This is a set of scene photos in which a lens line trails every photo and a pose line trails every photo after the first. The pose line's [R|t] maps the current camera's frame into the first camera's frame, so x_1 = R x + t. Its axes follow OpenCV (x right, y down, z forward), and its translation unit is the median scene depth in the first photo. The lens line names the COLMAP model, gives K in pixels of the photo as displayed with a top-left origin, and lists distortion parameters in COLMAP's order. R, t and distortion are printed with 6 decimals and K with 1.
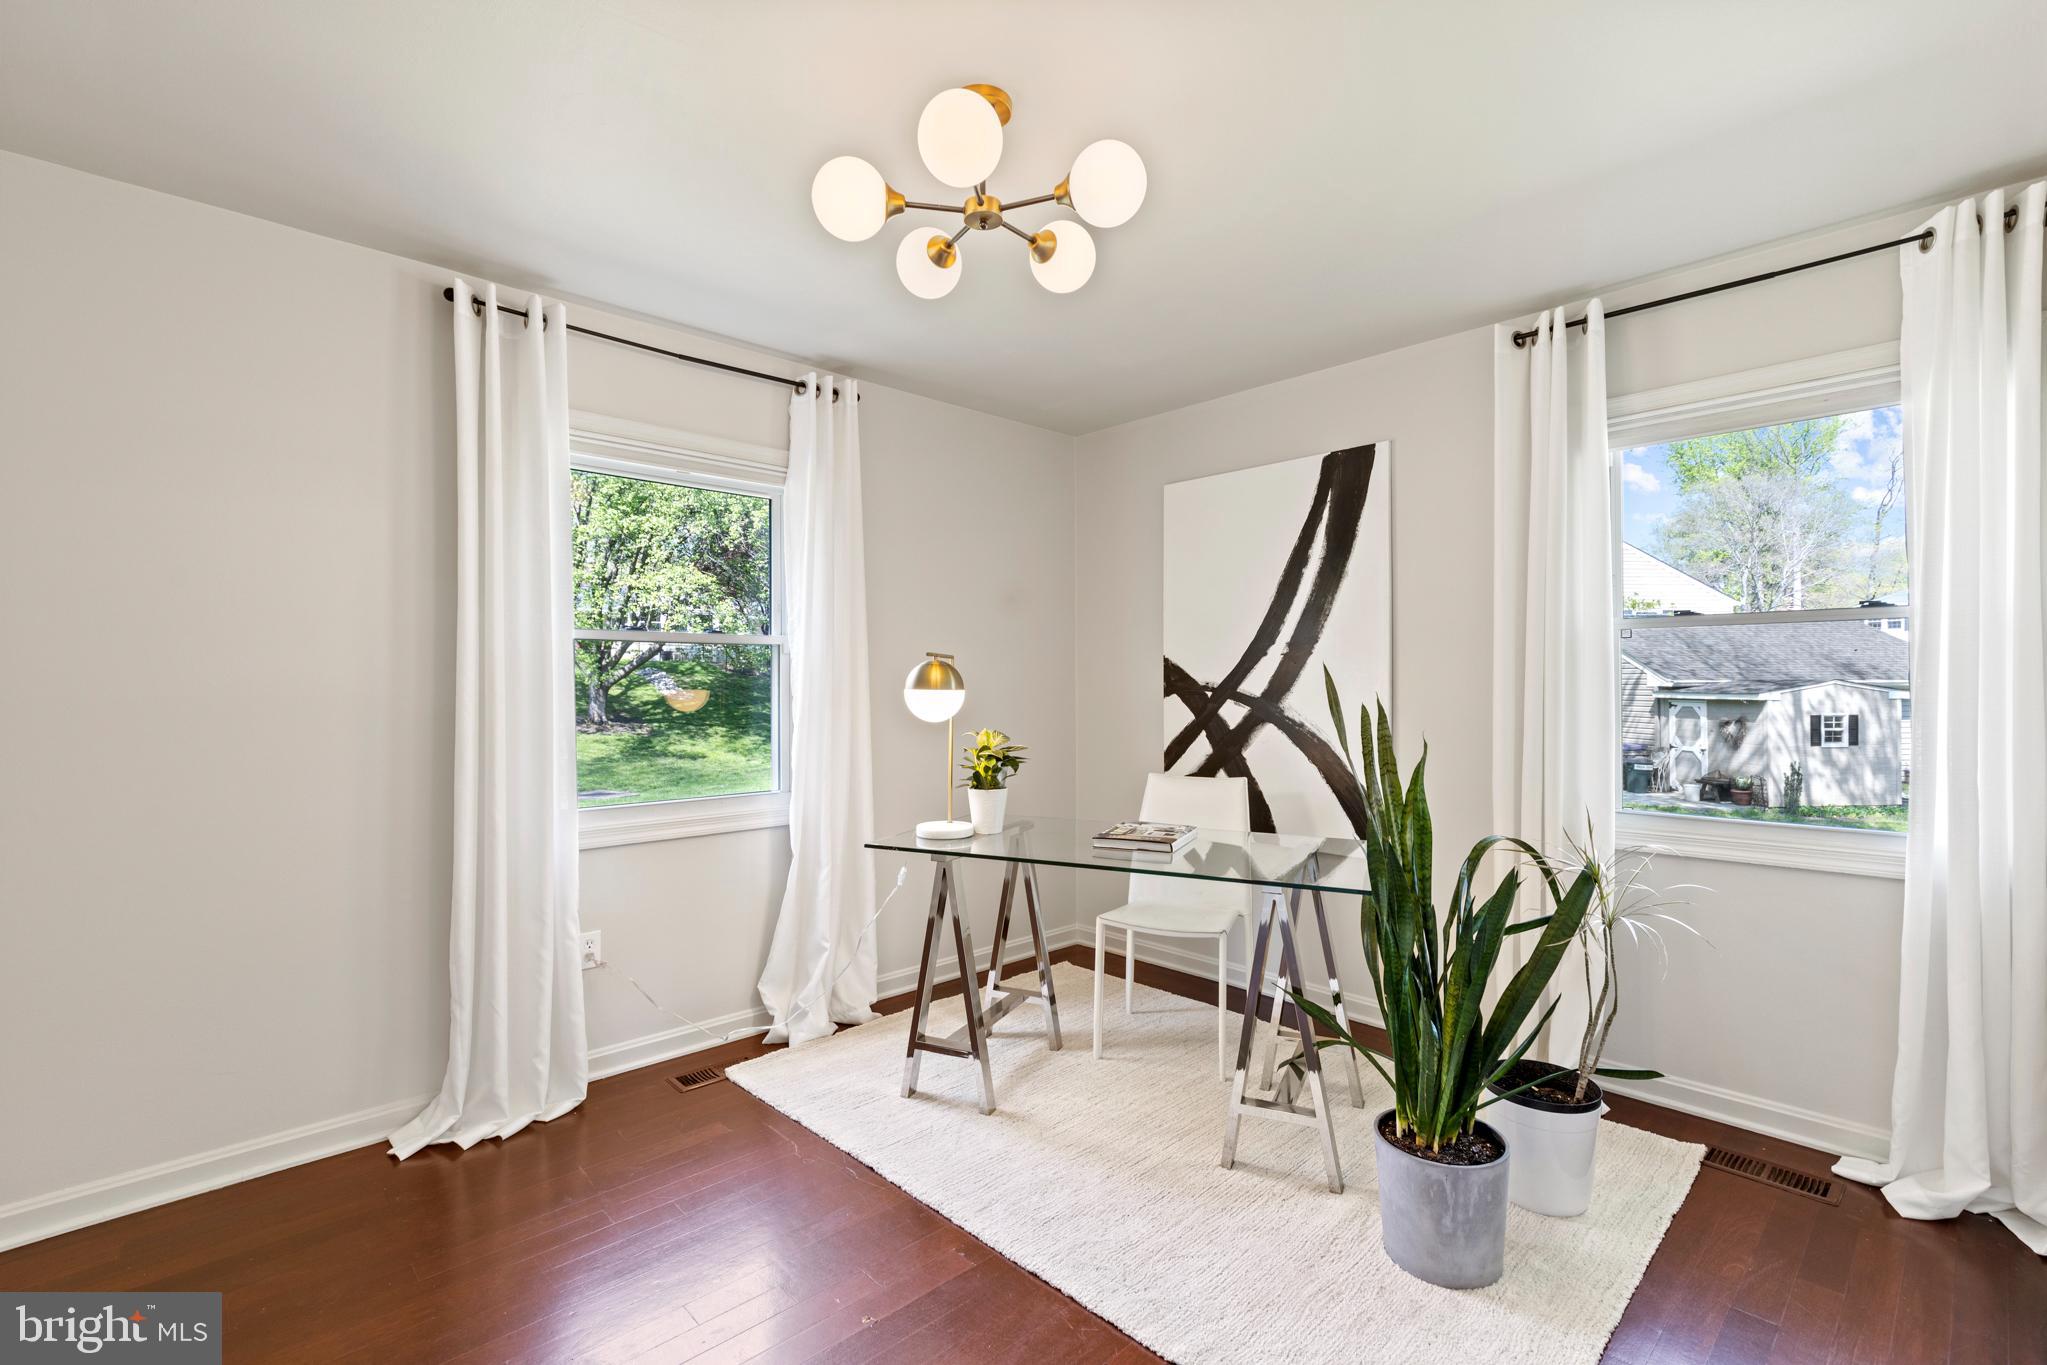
lens RADIAL K [[924.0, 0, 1026.9], [0, 924.0, 684.2], [0, 0, 1]] dist [0.001468, 0.000263]
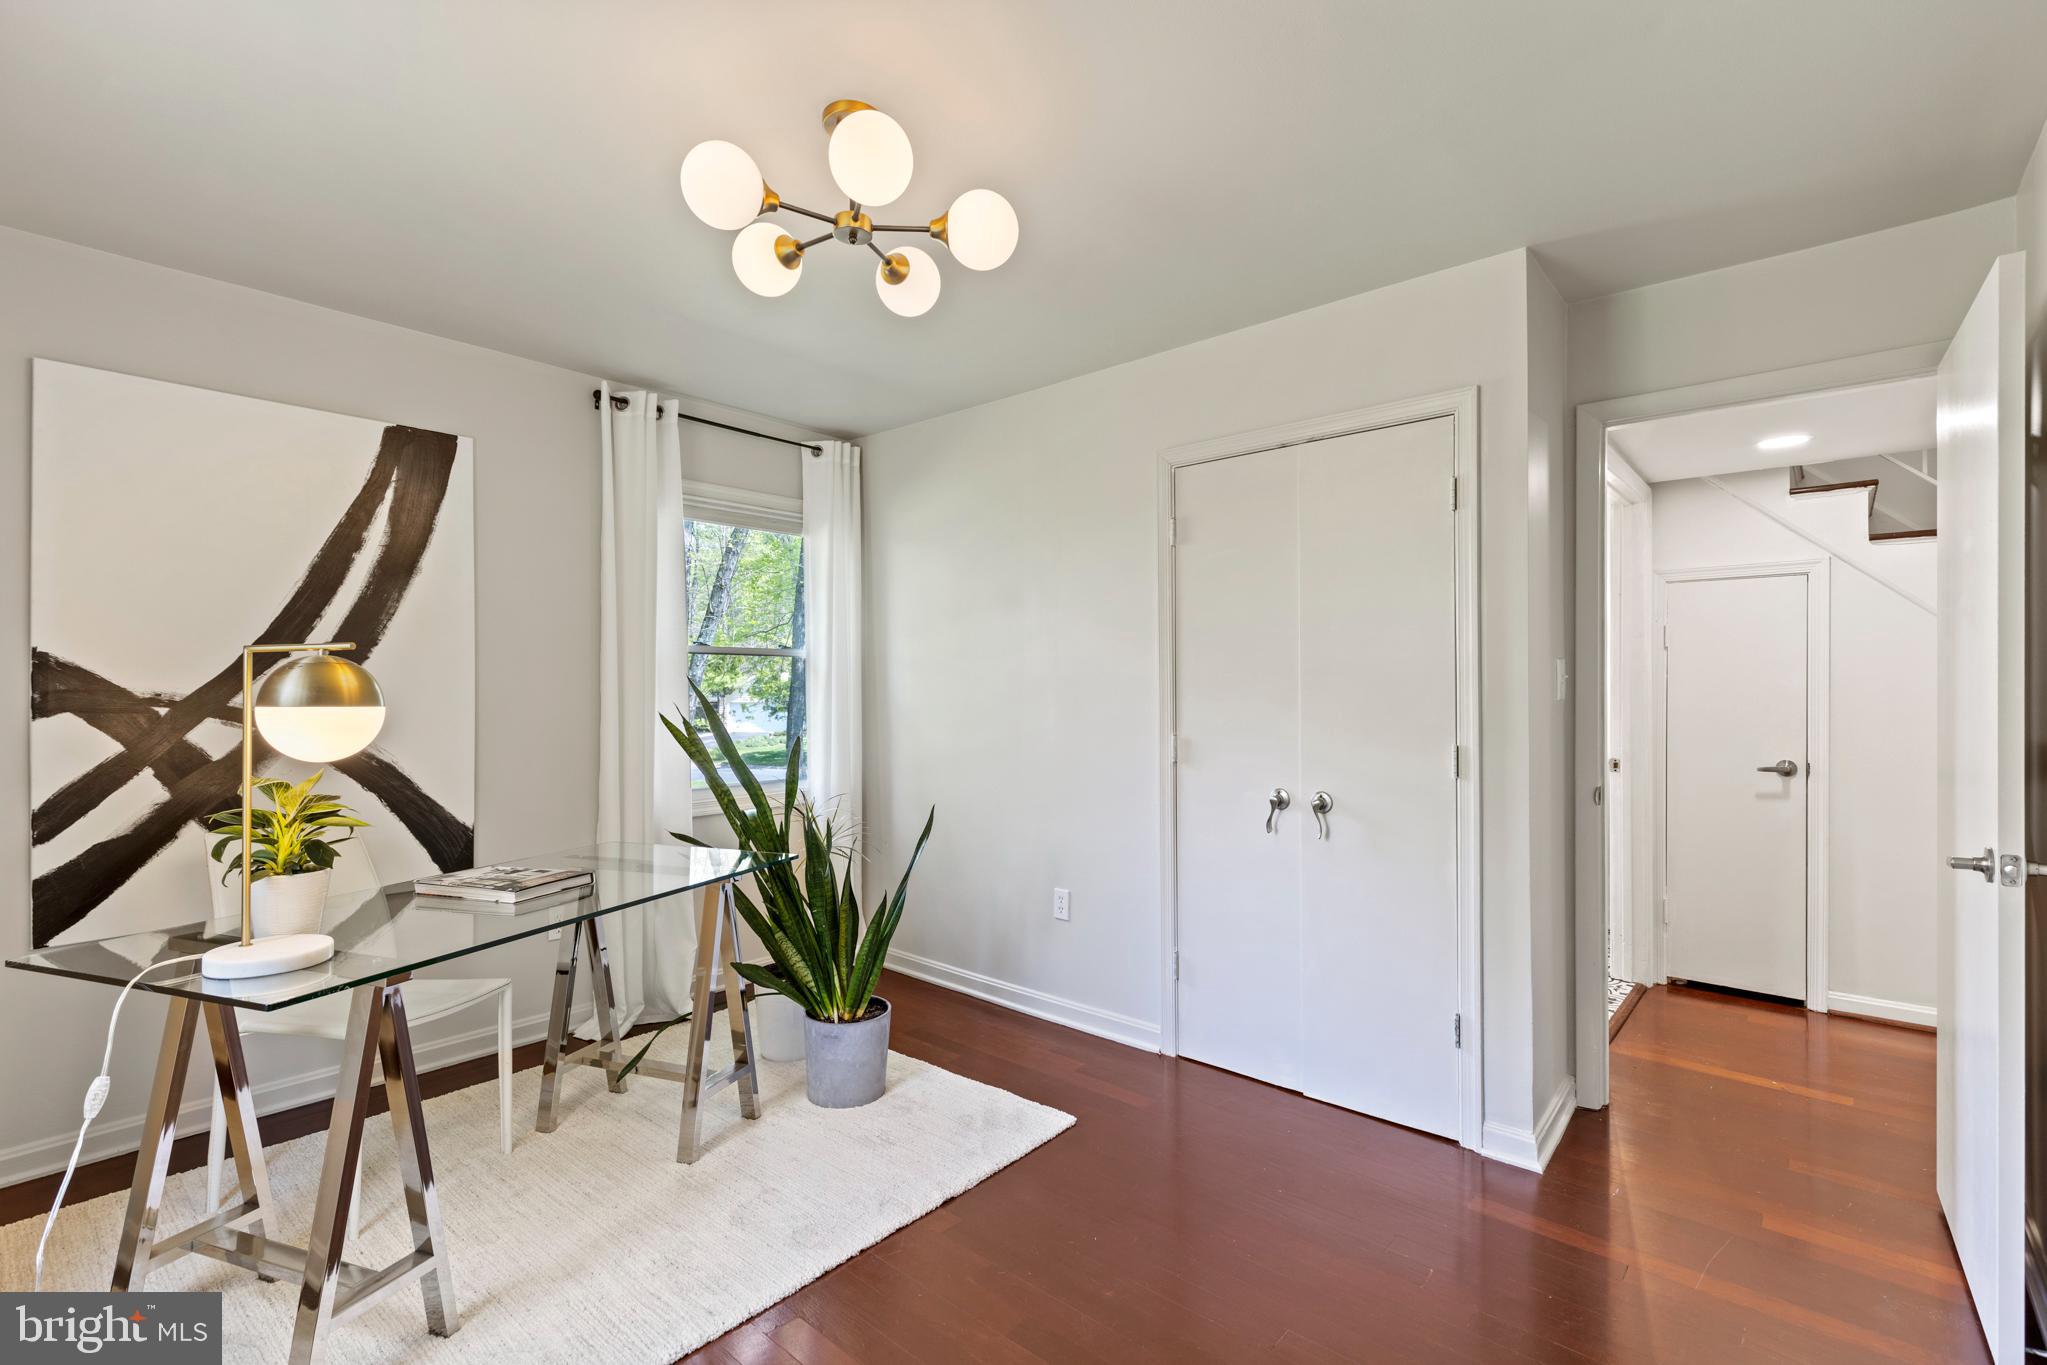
lens RADIAL K [[924.0, 0, 1026.9], [0, 924.0, 684.2], [0, 0, 1]] dist [0.001468, 0.000263]
pose [[-0.105438, -0.007626, 0.994397, -0.575986], [-0.020429, 0.999776, 0.005501, -0.026906], [-0.994216, -0.019735, -0.105570, 0.506111]]
